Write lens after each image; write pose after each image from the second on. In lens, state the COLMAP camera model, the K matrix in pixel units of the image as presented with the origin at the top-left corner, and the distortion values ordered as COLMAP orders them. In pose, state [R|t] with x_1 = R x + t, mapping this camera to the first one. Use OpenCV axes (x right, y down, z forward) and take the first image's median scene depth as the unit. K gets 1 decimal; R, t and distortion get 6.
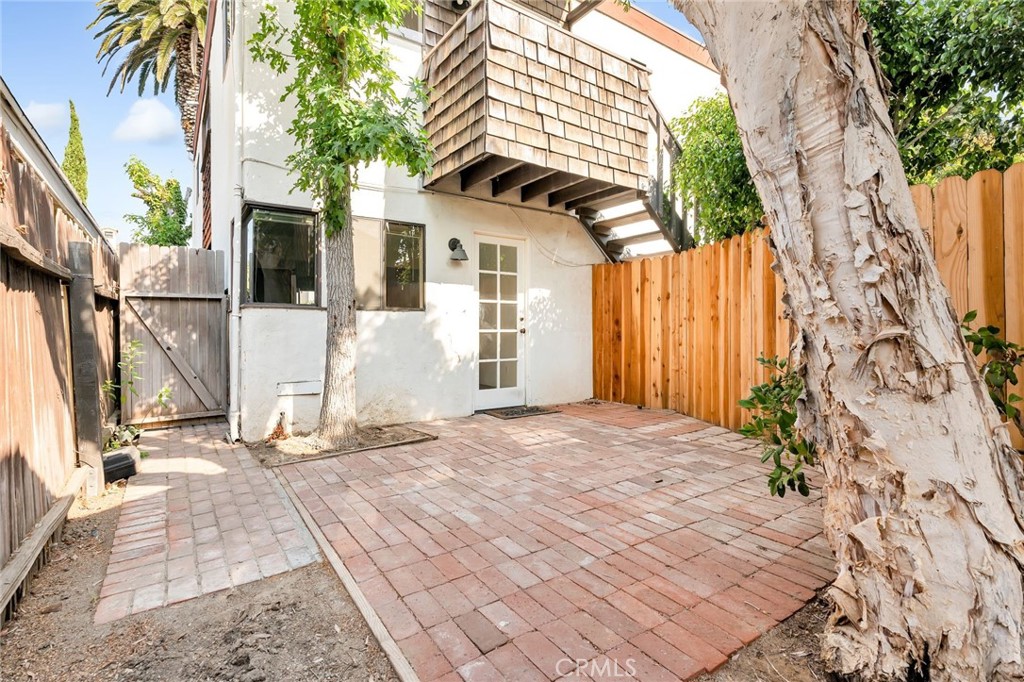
lens RADIAL K [[478.2, 0, 513.1], [0, 478.2, 336.9], [0, 0, 1]] dist [0.002491, 0.001169]
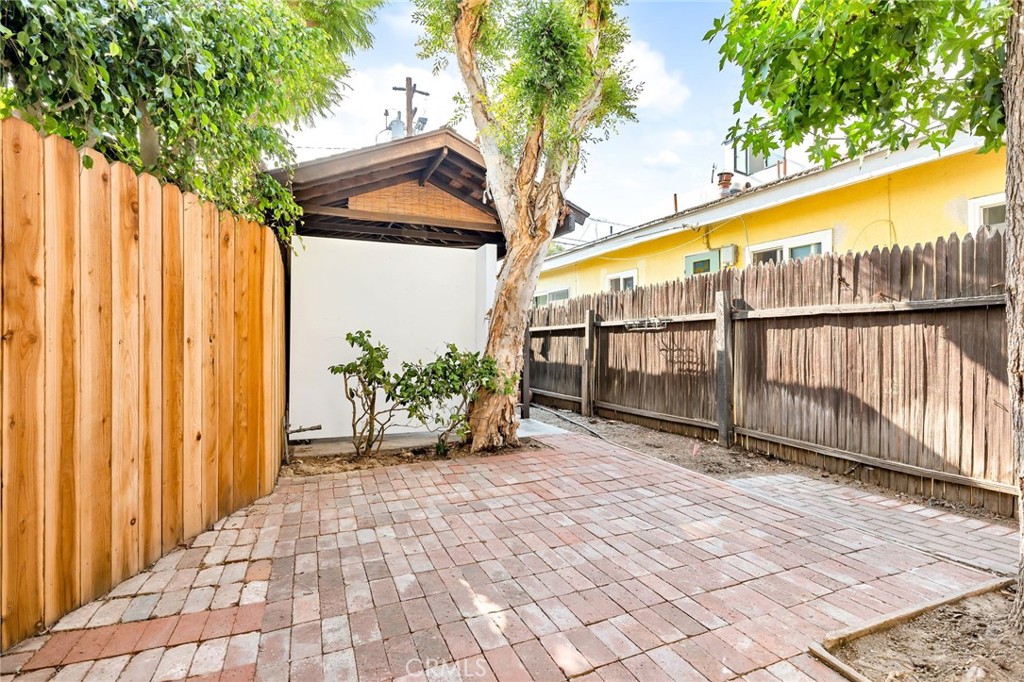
lens RADIAL K [[478.2, 0, 517.0], [0, 478.2, 339.3], [0, 0, 1]] dist [0.002491, 0.001169]
pose [[-0.980632, 0.006984, 0.195736, -0.007313], [0.010017, 0.999845, 0.014510, -0.065710], [-0.195604, 0.016189, -0.980549, 2.136959]]
